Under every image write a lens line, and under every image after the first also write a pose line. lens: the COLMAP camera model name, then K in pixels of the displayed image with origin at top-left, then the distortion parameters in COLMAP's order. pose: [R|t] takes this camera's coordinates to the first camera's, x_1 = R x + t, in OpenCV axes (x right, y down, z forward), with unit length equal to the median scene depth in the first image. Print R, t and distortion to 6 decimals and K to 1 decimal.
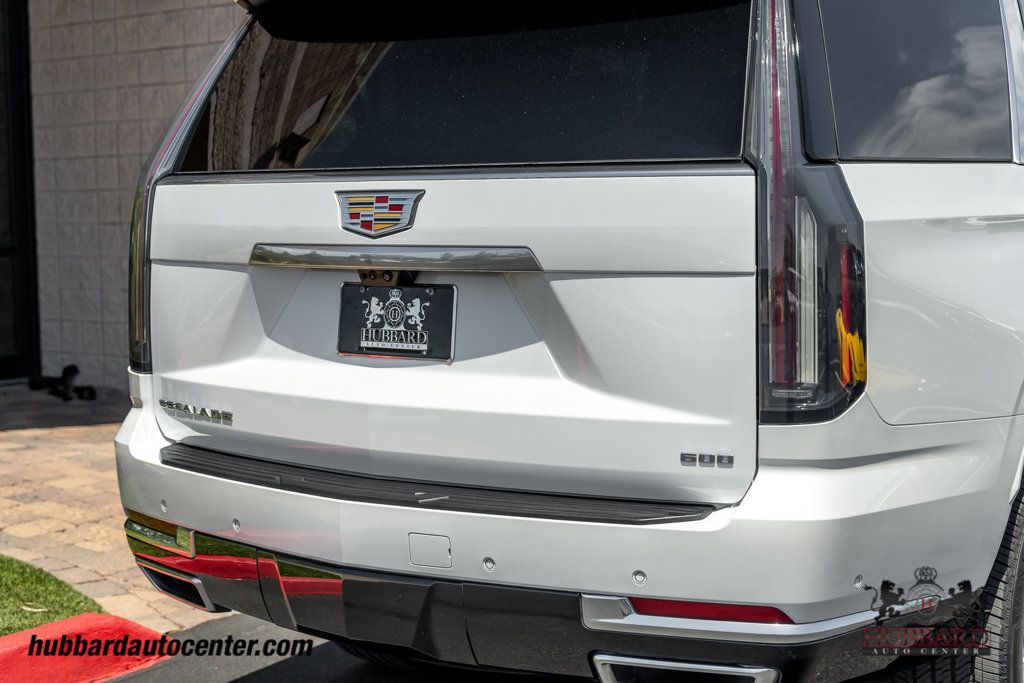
lens RADIAL K [[1623.3, 0, 512.0], [0, 1623.3, 341.5], [0, 0, 1]] dist [0.022296, 0.007754]
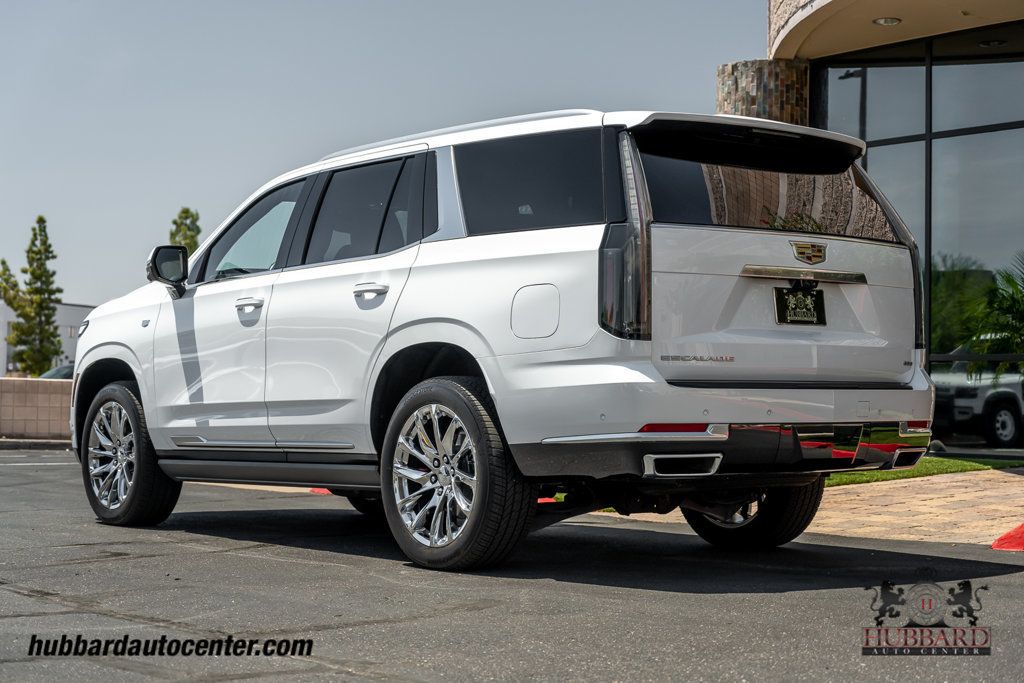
lens RADIAL K [[1690.1, 0, 512.0], [0, 1690.1, 341.5], [0, 0, 1]] dist [-0.071587, 0.069513]
pose [[0.278024, 0.041478, 0.959678, -2.199792], [0.075477, 0.995035, -0.064873, 0.140303], [-0.957604, 0.090470, 0.273513, 0.779252]]
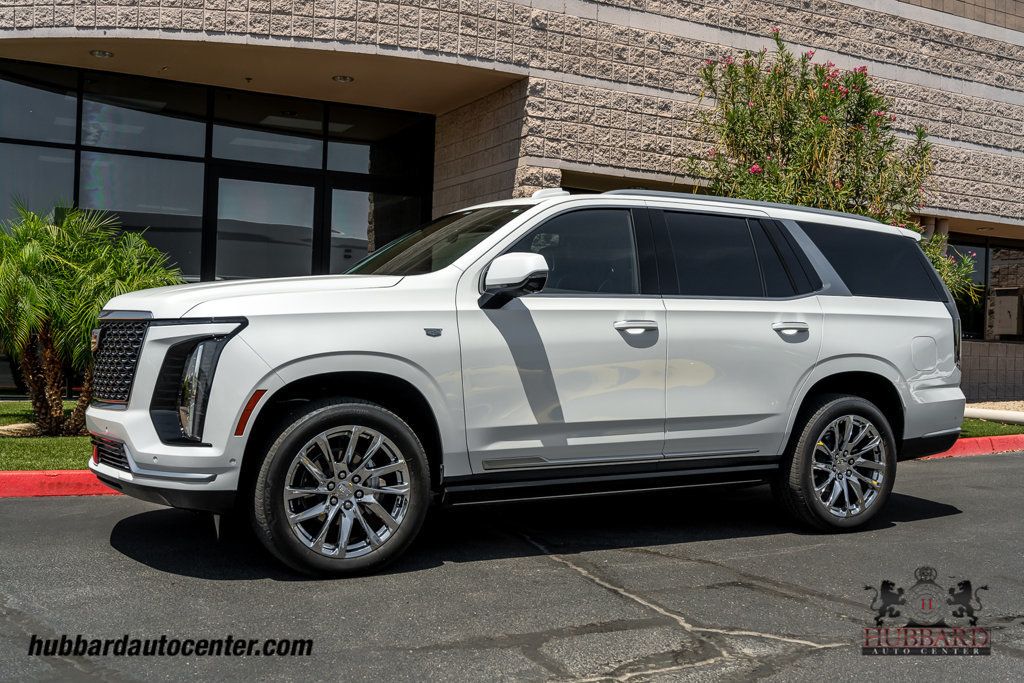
lens RADIAL K [[1079.1, 0, 512.0], [0, 1079.1, 341.5], [0, 0, 1]] dist [-0.022090, 0.006177]
pose [[-0.890798, -0.017568, 0.454060, -0.453423], [0.021018, 0.996590, 0.079795, -0.231171], [-0.453914, 0.080624, -0.887391, 3.487826]]
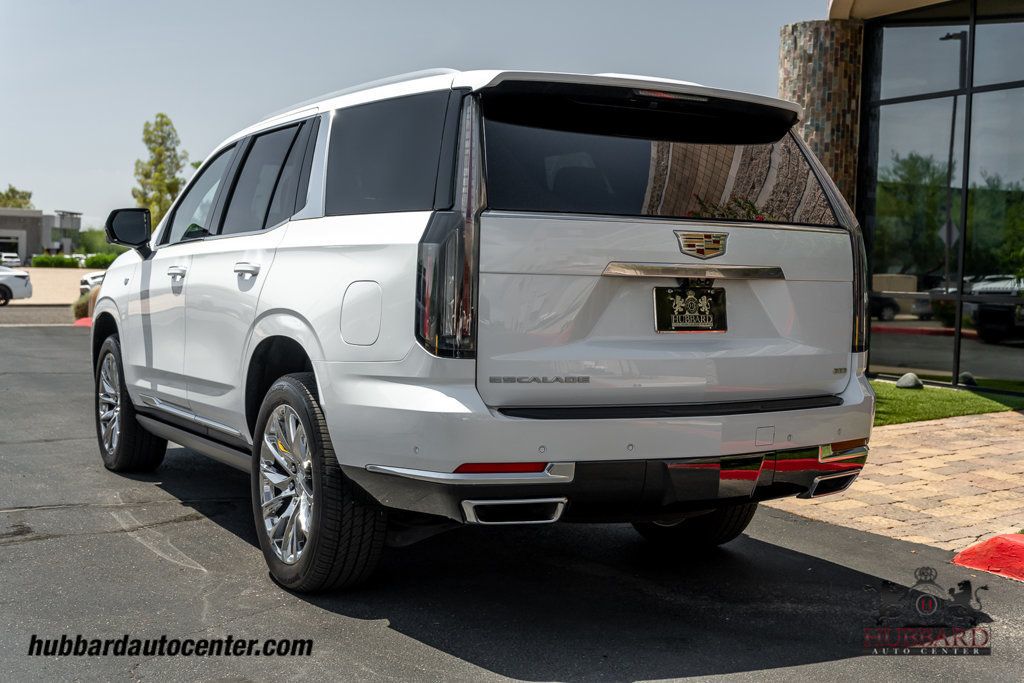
lens RADIAL K [[1222.9, 0, 512.0], [0, 1222.9, 341.5], [0, 0, 1]] dist [-0.032967, -0.016767]
pose [[0.419084, -0.030312, 0.907442, -1.291849], [0.052804, 0.998565, 0.008969, -0.001318], [-0.906411, 0.044158, 0.420083, 0.647542]]
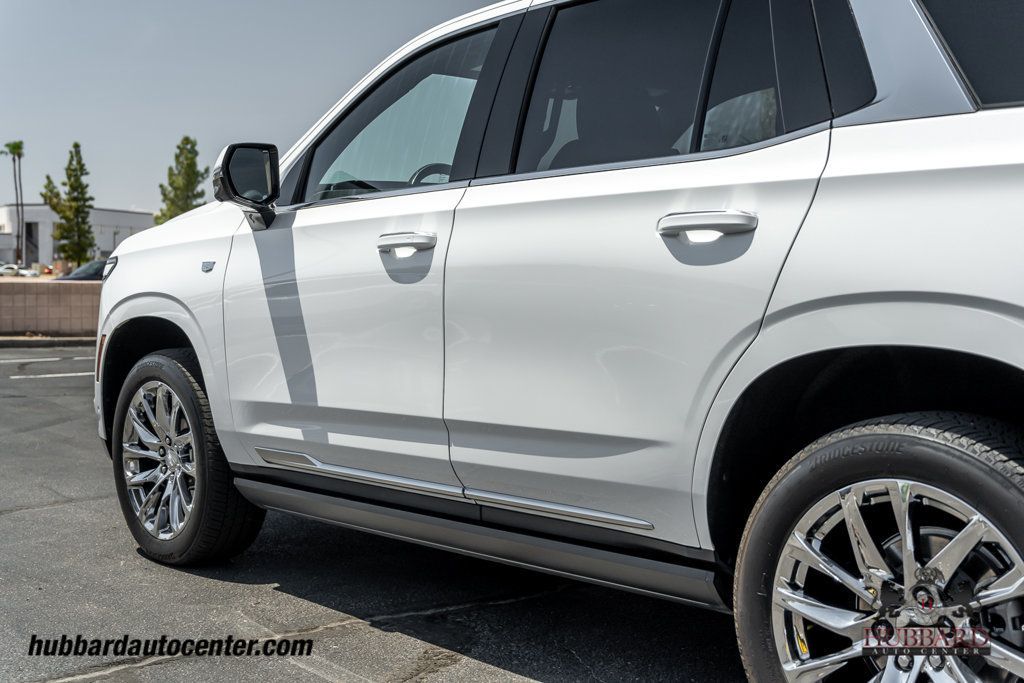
lens RADIAL K [[1222.9, 0, 512.0], [0, 1222.9, 341.5], [0, 0, 1]] dist [-0.032967, -0.016767]
pose [[0.212771, -0.043711, 0.976124, -0.867532], [0.081862, 0.996284, 0.026770, -0.049243], [-0.973667, 0.074212, 0.215559, 1.547731]]
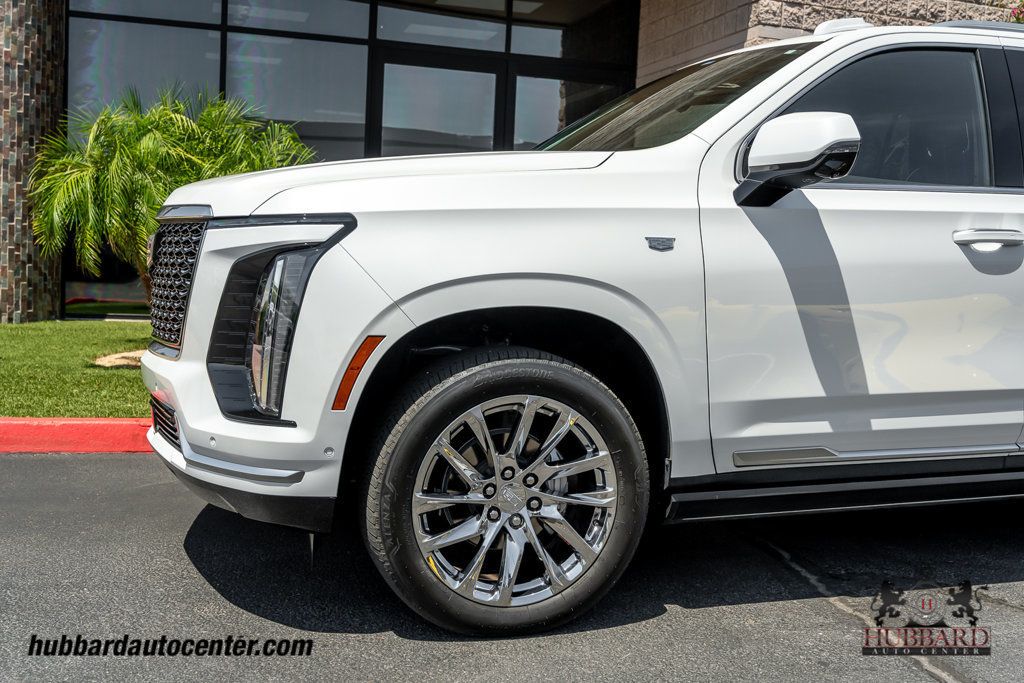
lens RADIAL K [[1079.1, 0, 512.0], [0, 1079.1, 341.5], [0, 0, 1]] dist [-0.022090, 0.006177]
pose [[-0.798183, -0.074607, 0.597777, -0.110212], [0.021144, 0.988220, 0.151571, -0.183676], [-0.602044, 0.133621, -0.787203, 2.986188]]
